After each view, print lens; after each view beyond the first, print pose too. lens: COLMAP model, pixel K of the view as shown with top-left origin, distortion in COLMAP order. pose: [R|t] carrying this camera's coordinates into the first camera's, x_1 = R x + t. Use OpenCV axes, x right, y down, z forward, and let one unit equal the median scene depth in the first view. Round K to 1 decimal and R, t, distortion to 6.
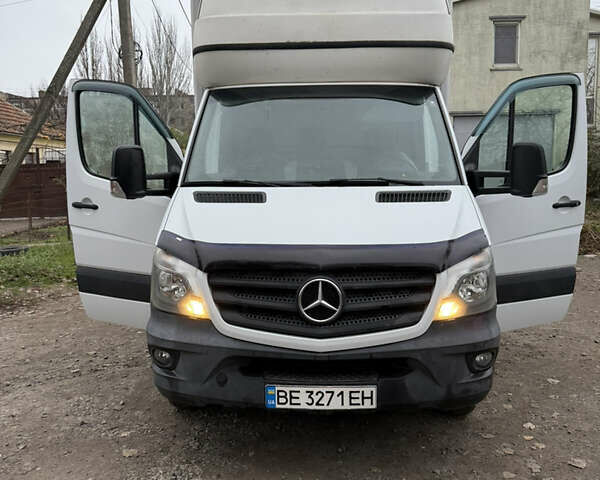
lens RADIAL K [[571.7, 0, 298.2], [0, 571.7, 240.7], [0, 0, 1]] dist [0.111460, -0.194022]
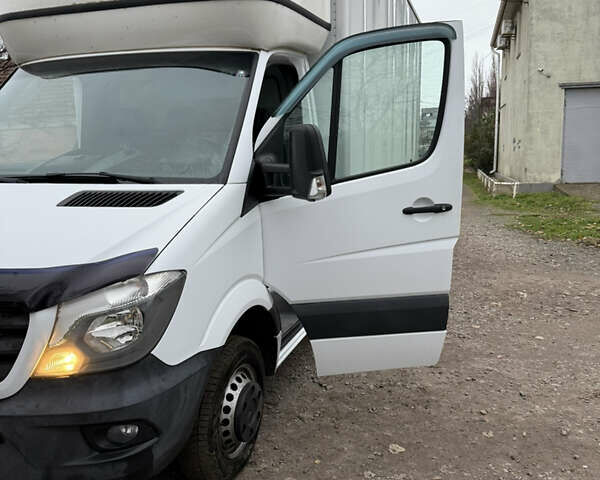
lens RADIAL K [[572.4, 0, 301.5], [0, 572.4, 241.0], [0, 0, 1]] dist [0.107253, -0.206354]
pose [[0.966309, 0.036258, -0.254817, 0.531527], [-0.027638, 0.998921, 0.037331, -0.048167], [0.255896, -0.029031, 0.966268, 0.282287]]
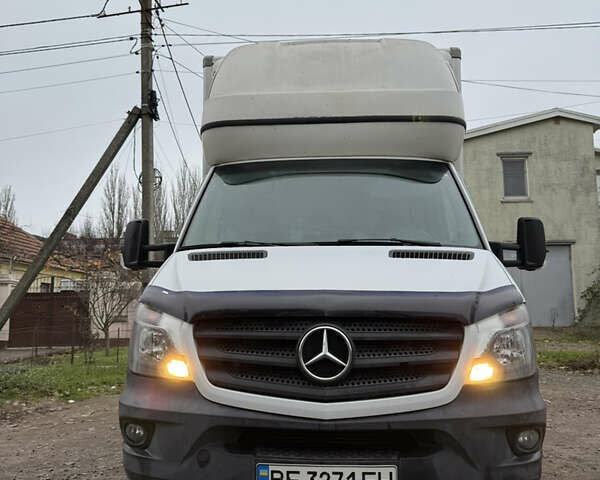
lens RADIAL K [[571.7, 0, 298.2], [0, 571.7, 240.7], [0, 0, 1]] dist [0.111460, -0.194022]
pose [[0.999610, 0.004593, -0.027531, 0.014919], [-0.011168, 0.969785, -0.243707, 0.103227], [0.025579, 0.243920, 0.969458, 0.104054]]
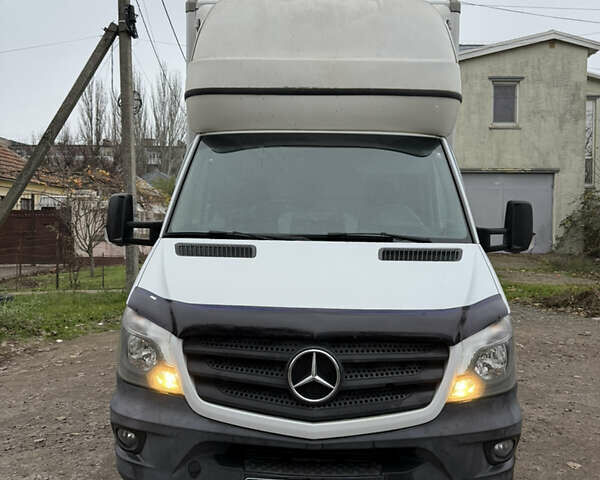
lens RADIAL K [[572.4, 0, 301.5], [0, 572.4, 241.0], [0, 0, 1]] dist [0.107253, -0.206354]
pose [[0.999696, 0.023183, 0.008385, 0.005926], [-0.022344, 0.995766, -0.089165, -0.012186], [-0.010416, 0.088951, 0.995982, 0.093170]]
